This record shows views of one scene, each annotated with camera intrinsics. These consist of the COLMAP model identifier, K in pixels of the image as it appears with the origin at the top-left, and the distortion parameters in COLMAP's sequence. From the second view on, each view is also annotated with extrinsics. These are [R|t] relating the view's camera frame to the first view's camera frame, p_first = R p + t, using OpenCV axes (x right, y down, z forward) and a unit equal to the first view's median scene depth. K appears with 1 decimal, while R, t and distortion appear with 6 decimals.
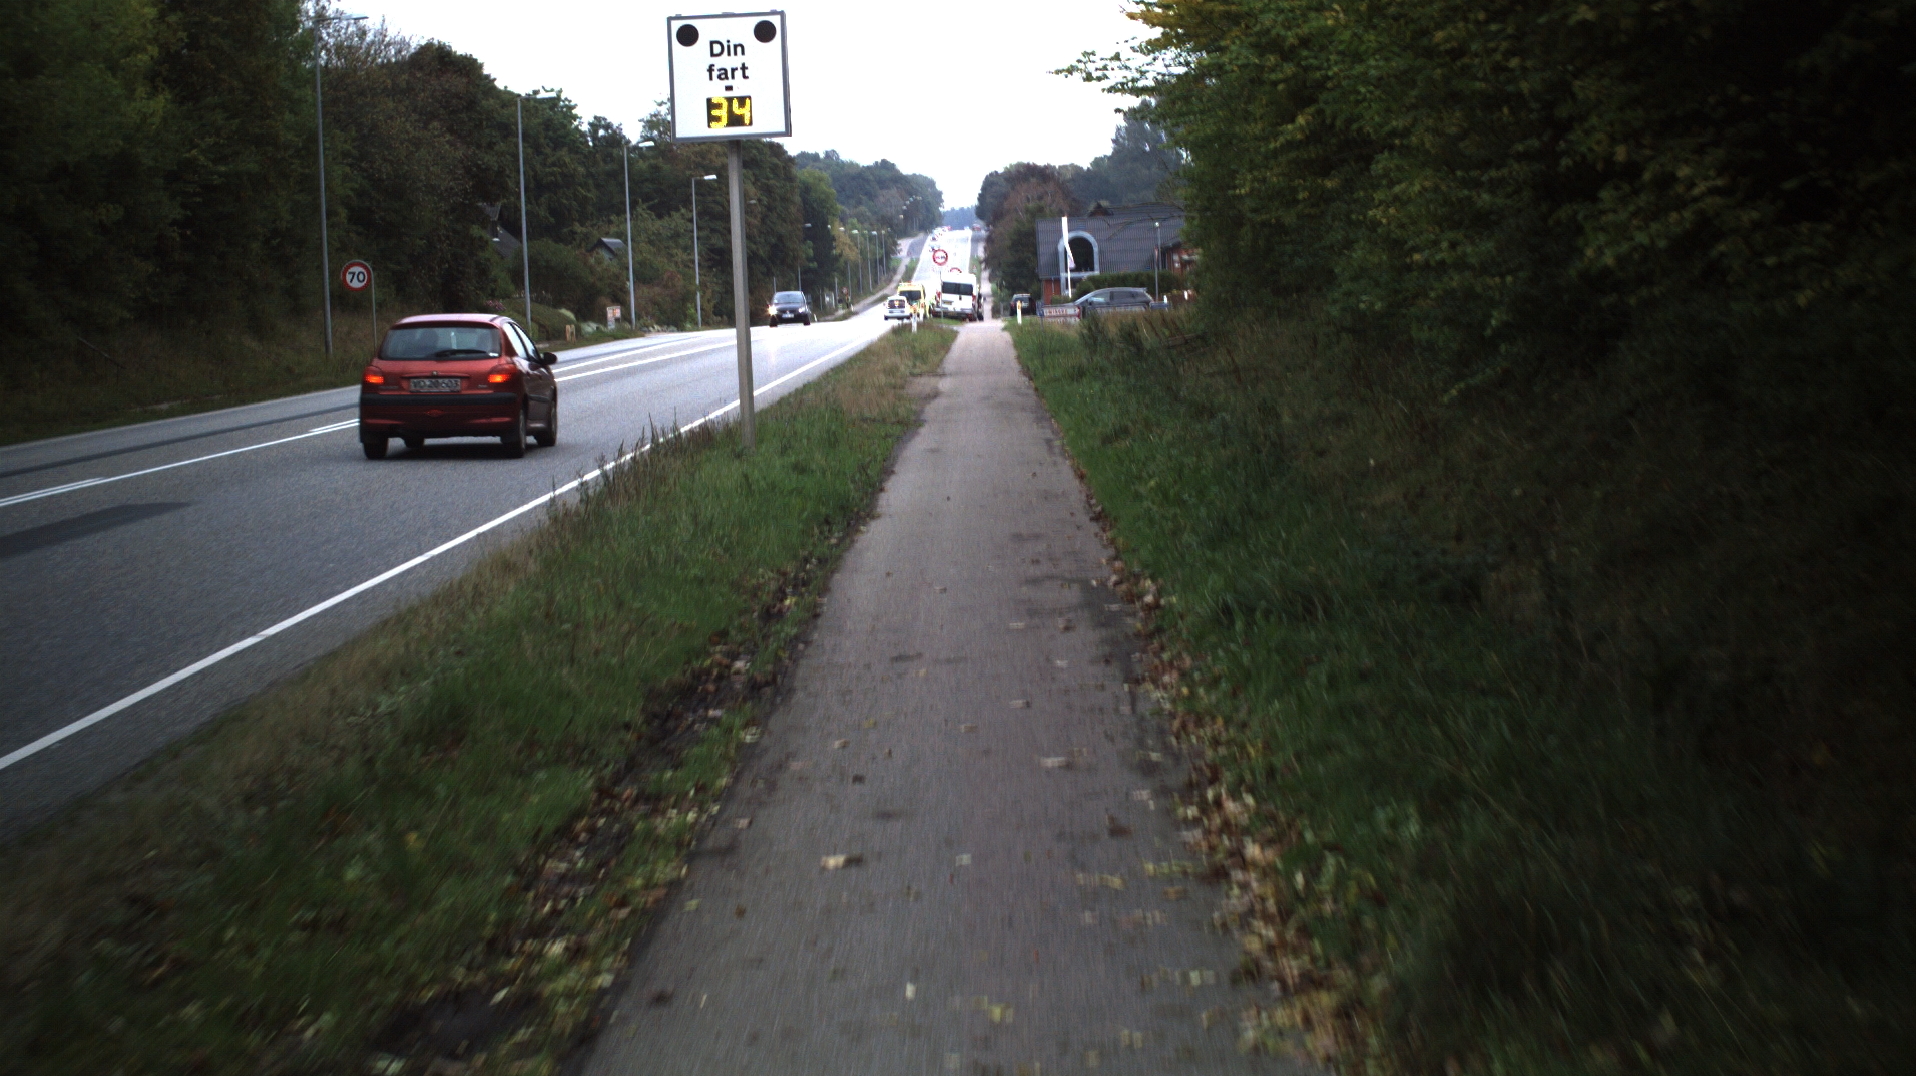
lens RADIAL K [[3260.2, 0, 958.0], [0, 3260.2, 538.0], [0, 0, 1]] dist [-0.239437, 0.048511]
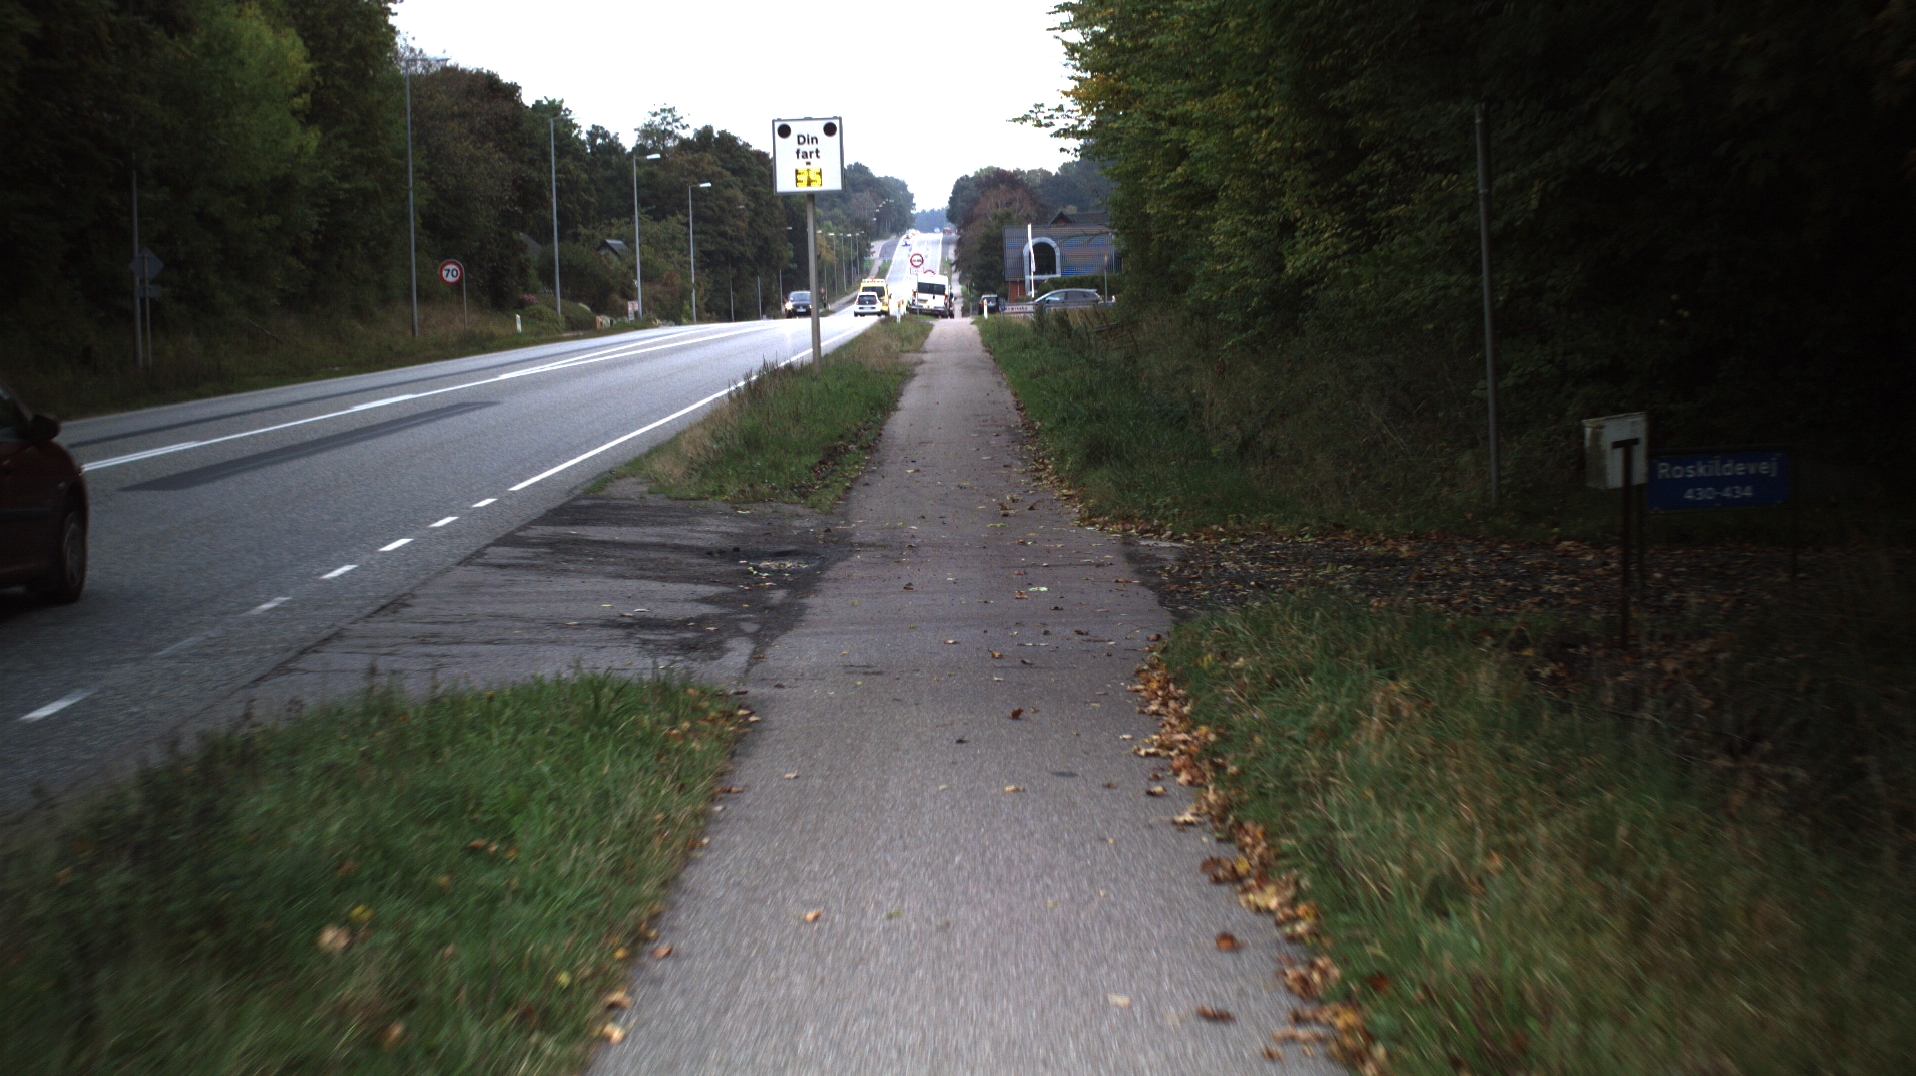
lens RADIAL K [[3260.2, 0, 958.0], [0, 3260.2, 538.0], [0, 0, 1]] dist [-0.239437, 0.048511]
pose [[0.999919, 0.008016, 0.009869, -0.001983], [-0.008011, 0.999968, -0.000560, 0.013783], [-0.009874, 0.000481, 0.999951, -0.168674]]
